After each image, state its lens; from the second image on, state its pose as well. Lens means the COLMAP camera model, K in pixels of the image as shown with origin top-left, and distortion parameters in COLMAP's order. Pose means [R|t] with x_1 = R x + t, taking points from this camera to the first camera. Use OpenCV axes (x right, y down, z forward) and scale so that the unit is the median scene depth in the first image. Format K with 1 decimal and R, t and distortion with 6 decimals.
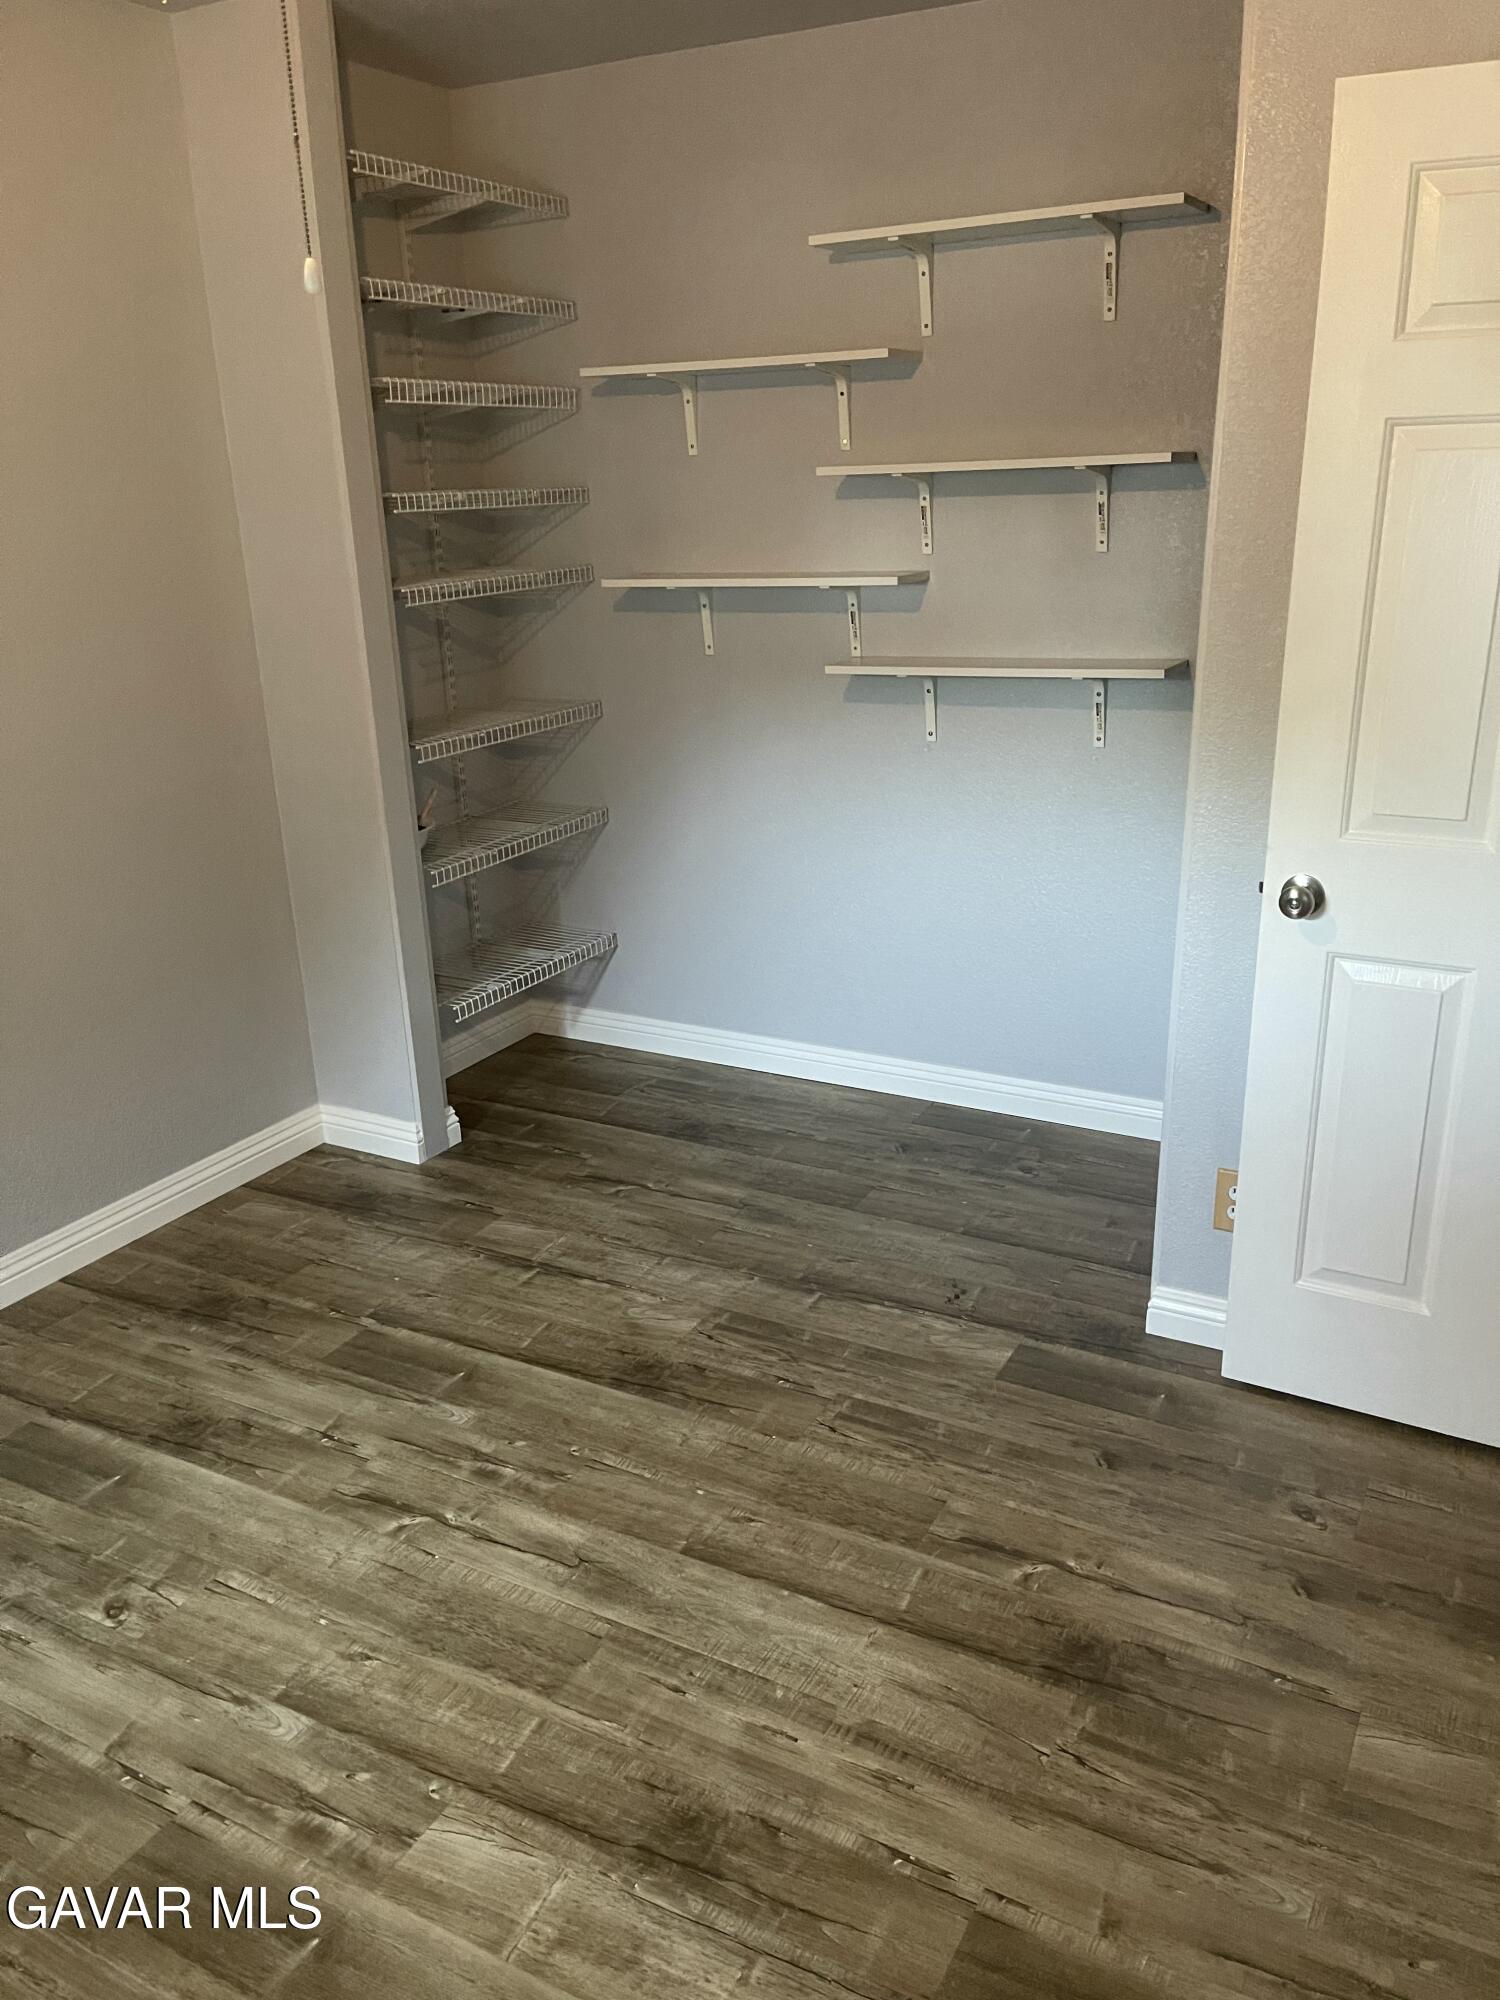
lens RADIAL K [[1520.0, 0, 759.2], [0, 1520.0, 1001.7], [0, 0, 1]] dist [0.022470, -0.009436]
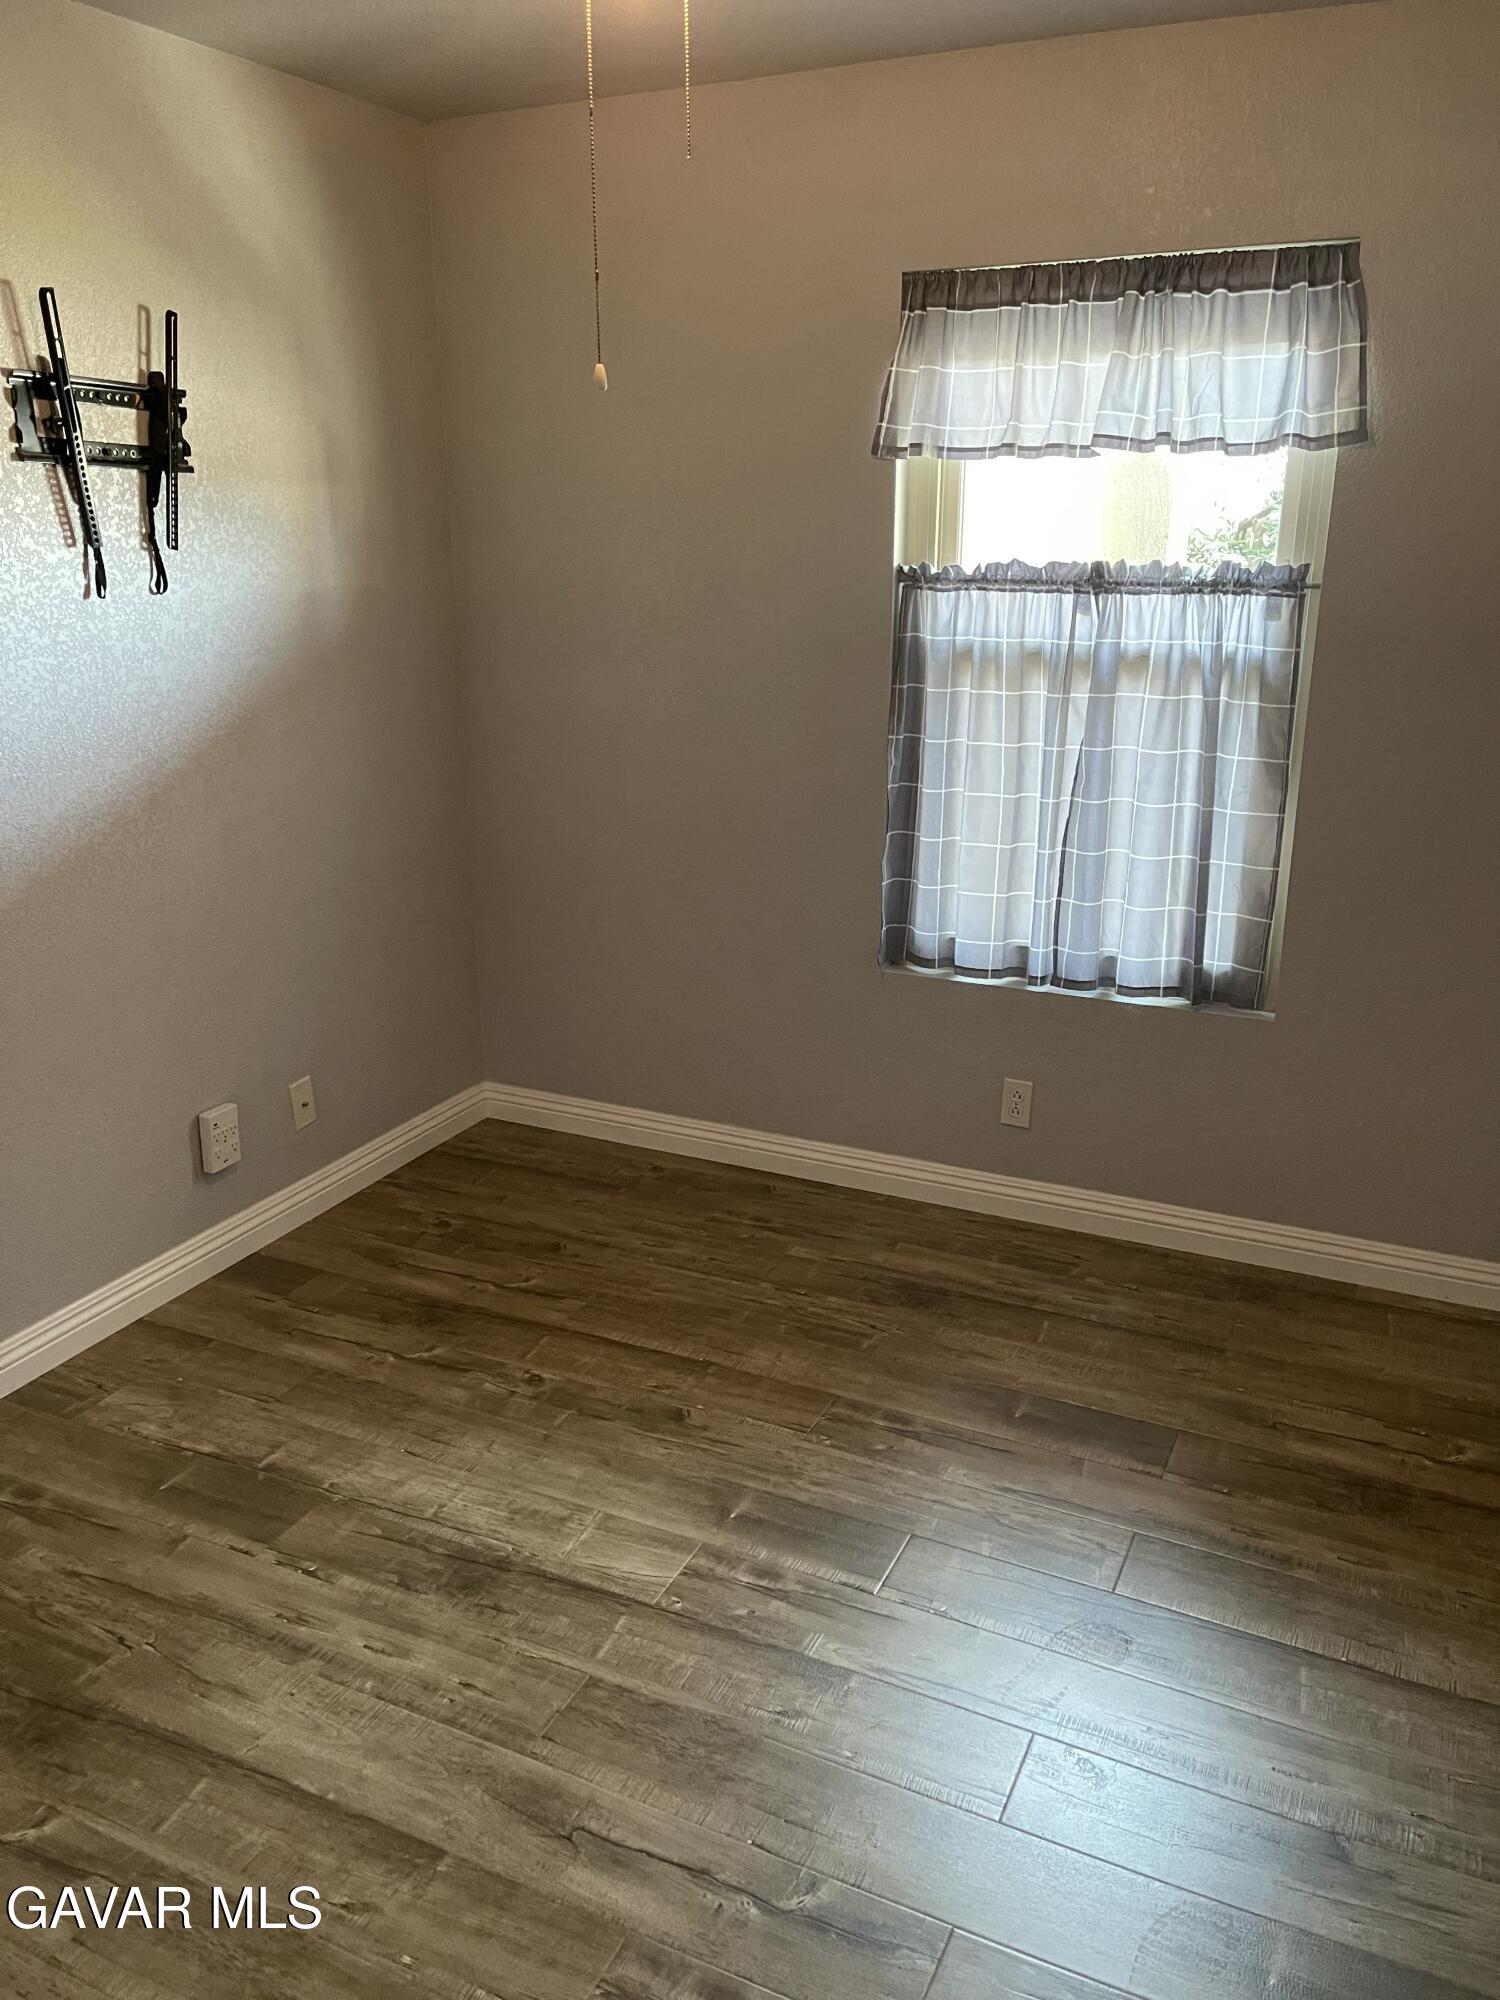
lens RADIAL K [[1520.0, 0, 750.9], [0, 1520.0, 999.6], [0, 0, 1]] dist [0.022470, -0.009436]
pose [[-0.998319, 0.036909, -0.044678, -0.217715], [0.003413, 0.807060, 0.590459, -0.540591], [0.057851, 0.589314, -0.805830, 1.573578]]
